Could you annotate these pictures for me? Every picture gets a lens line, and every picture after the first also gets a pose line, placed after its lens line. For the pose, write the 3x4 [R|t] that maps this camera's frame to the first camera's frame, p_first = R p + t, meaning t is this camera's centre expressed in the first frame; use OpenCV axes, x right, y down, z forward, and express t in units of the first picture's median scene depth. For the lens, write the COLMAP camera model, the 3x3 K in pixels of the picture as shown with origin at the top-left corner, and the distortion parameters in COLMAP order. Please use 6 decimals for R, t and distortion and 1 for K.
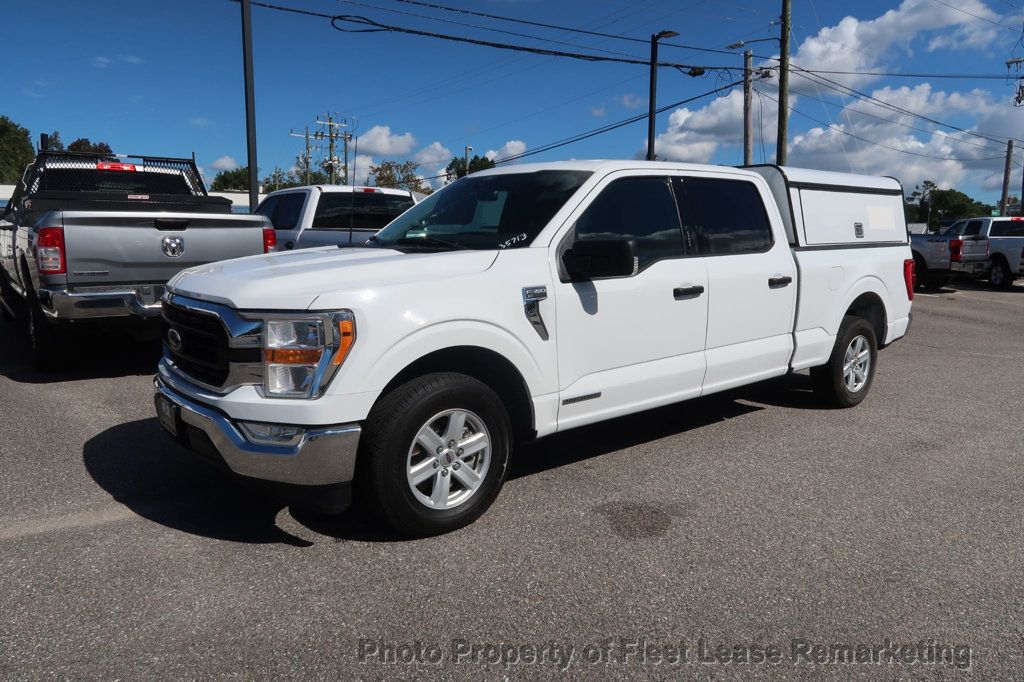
lens RADIAL K [[709.4, 0, 507.6], [0, 709.4, 342.9], [0, 0, 1]] dist [-0.026553, 0.006709]
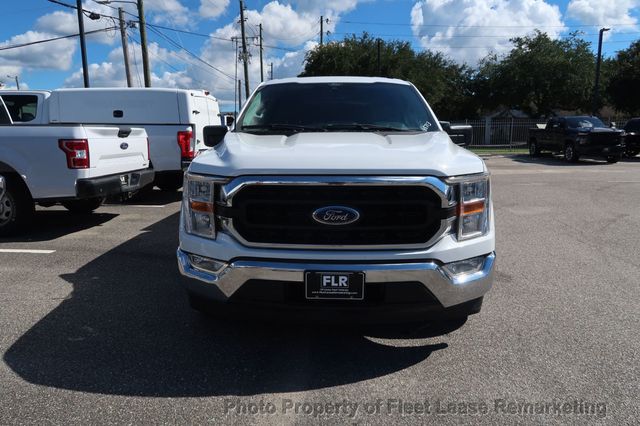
lens RADIAL K [[445.0, 0, 317.2], [0, 445.0, 213.9], [0, 0, 1]] dist [-0.030865, 0.005784]
pose [[0.659823, -0.145866, 0.737128, -0.542641], [0.123082, 0.988709, 0.085476, -0.036862], [-0.741272, 0.034328, 0.670326, 0.309851]]
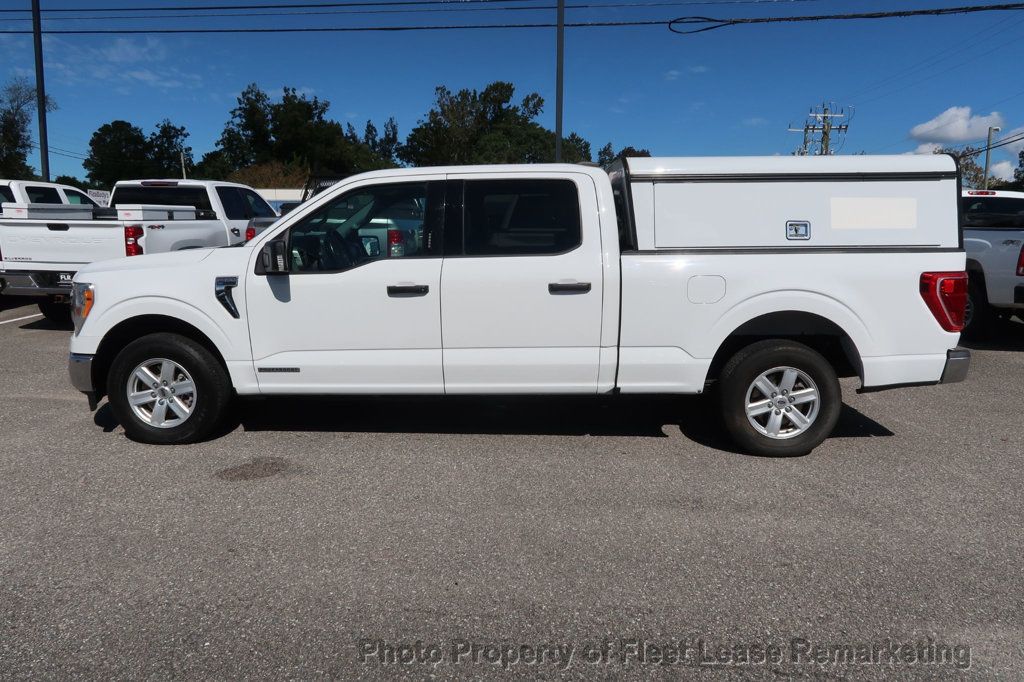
lens RADIAL K [[709.4, 0, 507.6], [0, 709.4, 342.9], [0, 0, 1]] dist [-0.026553, 0.006709]
pose [[0.749925, 0.102559, -0.653524, 0.728867], [-0.100031, 0.994130, 0.041225, -0.035577], [0.653916, 0.034457, 0.755782, 0.199664]]
